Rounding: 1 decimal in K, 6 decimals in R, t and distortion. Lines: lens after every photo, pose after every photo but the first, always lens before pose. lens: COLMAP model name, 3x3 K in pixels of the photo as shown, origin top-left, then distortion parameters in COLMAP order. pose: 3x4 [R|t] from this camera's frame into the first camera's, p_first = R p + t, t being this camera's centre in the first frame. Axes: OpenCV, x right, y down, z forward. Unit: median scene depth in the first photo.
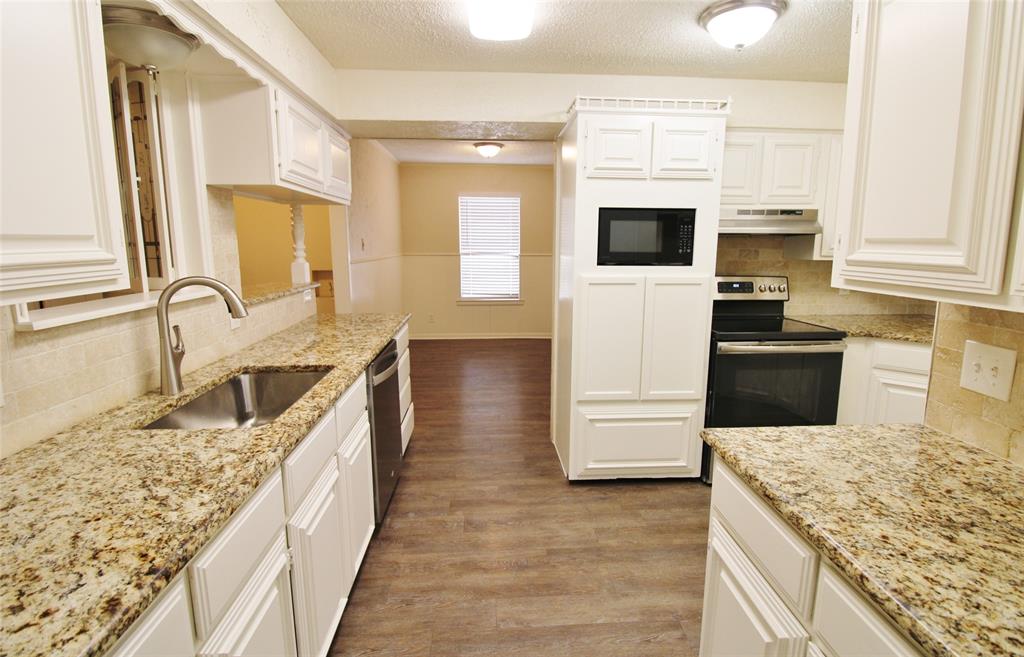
lens RADIAL K [[491.6, 0, 514.1], [0, 491.6, 325.1], [0, 0, 1]] dist [-0.009354, -0.000031]
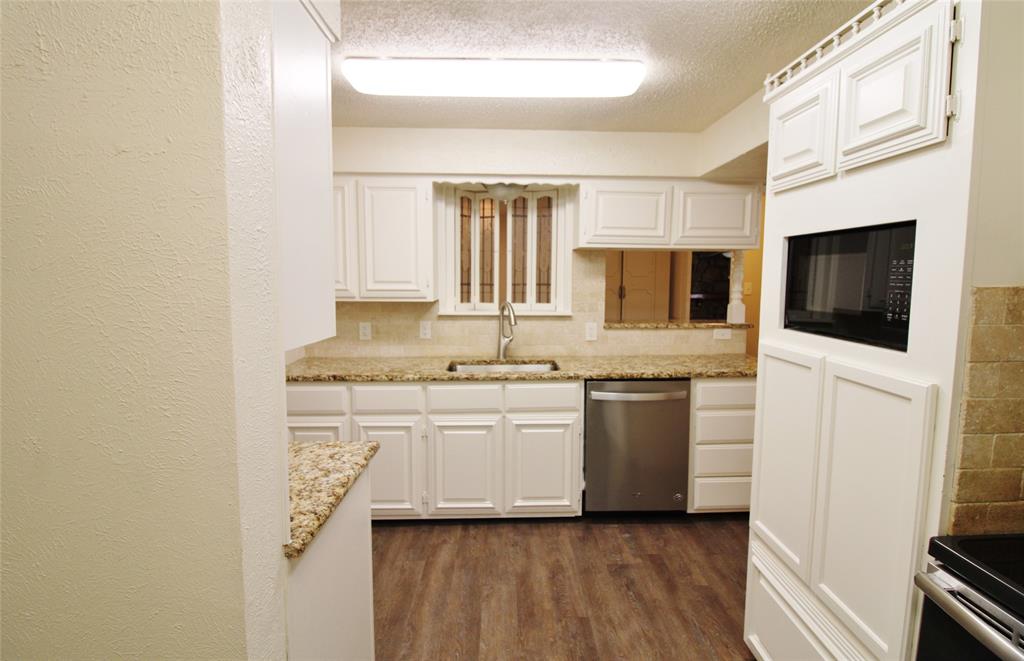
lens RADIAL K [[483.5, 0, 514.4], [0, 483.5, 324.5], [0, 0, 1]] dist [0.003788, 0.000617]
pose [[-0.034097, 0.094921, -0.994901, 0.839804], [-0.172449, 0.979989, 0.099408, -0.136156], [0.984428, 0.174959, -0.017045, 0.711523]]
